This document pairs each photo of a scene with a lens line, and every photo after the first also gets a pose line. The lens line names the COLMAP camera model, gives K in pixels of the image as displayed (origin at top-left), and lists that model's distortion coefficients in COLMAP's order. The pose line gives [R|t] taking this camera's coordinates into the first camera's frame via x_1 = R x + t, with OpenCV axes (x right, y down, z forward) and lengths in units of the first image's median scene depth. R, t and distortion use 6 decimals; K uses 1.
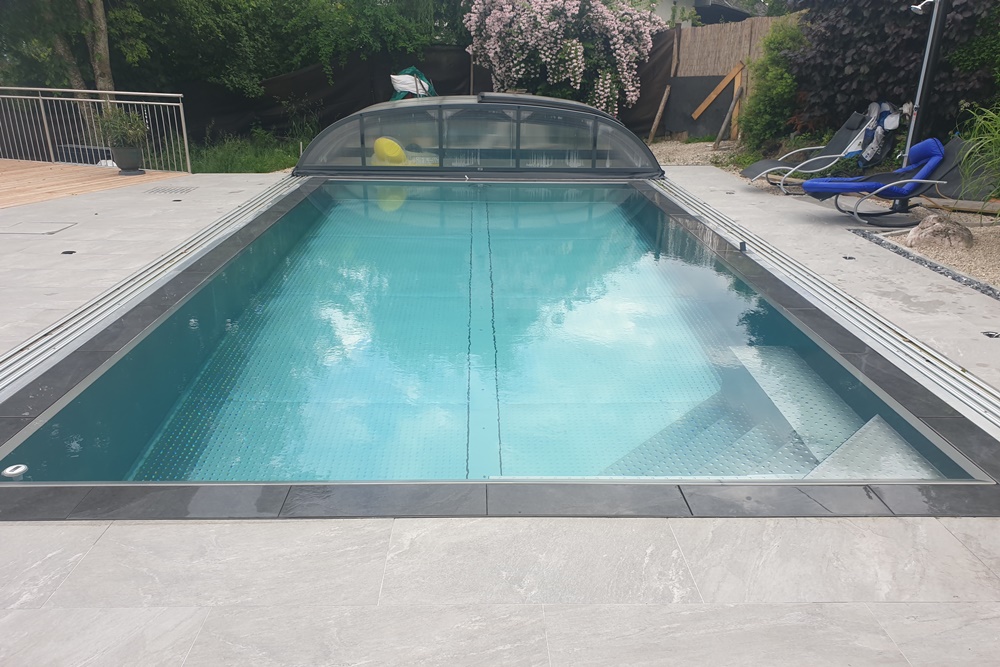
lens RADIAL K [[793.1, 0, 519.0], [0, 793.1, 313.2], [0, 0, 1]] dist [-0.033911, 0.106436]
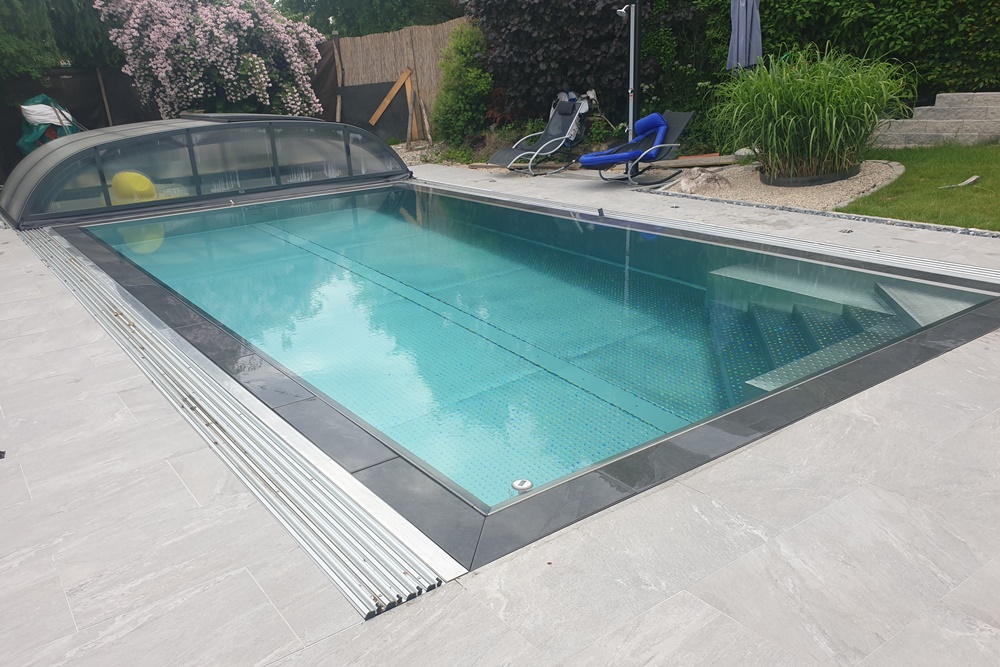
lens RADIAL K [[793.1, 0, 519.0], [0, 793.1, 313.2], [0, 0, 1]] dist [-0.033911, 0.106436]
pose [[0.825436, -0.216570, 0.521299, -0.239433], [0.226618, 0.972927, 0.045363, -0.009698], [-0.517010, 0.080691, 0.852167, 0.039052]]
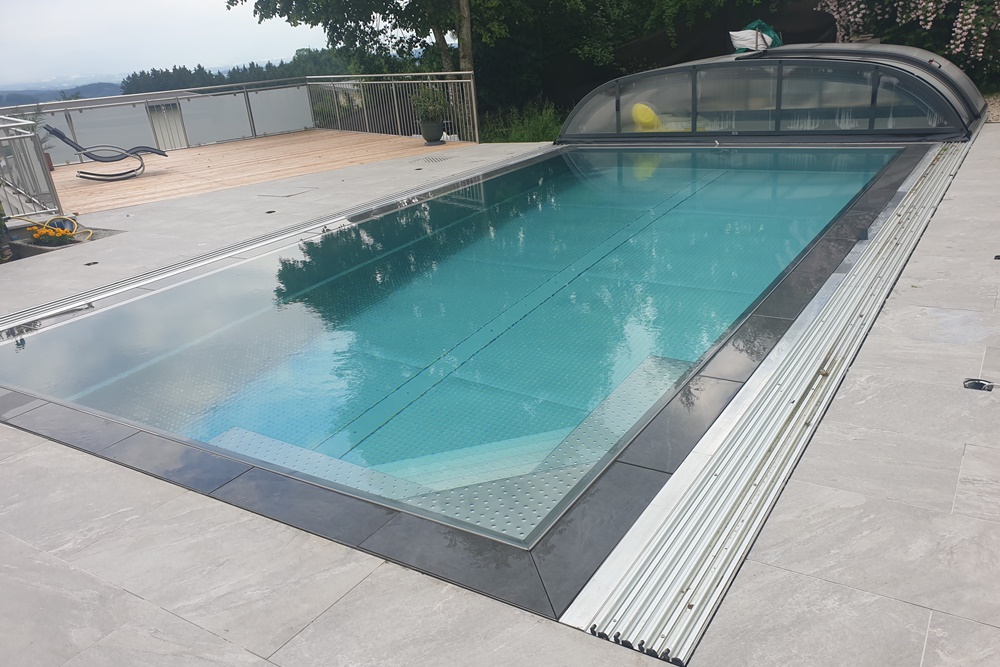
lens RADIAL K [[785.1, 0, 527.6], [0, 785.1, 336.8], [0, 0, 1]] dist [0.001664, -0.004998]
pose [[0.818673, 0.122772, -0.560982, 0.237976], [-0.077903, 0.991592, 0.103323, -0.019026], [0.568951, -0.040885, 0.821355, 0.084864]]
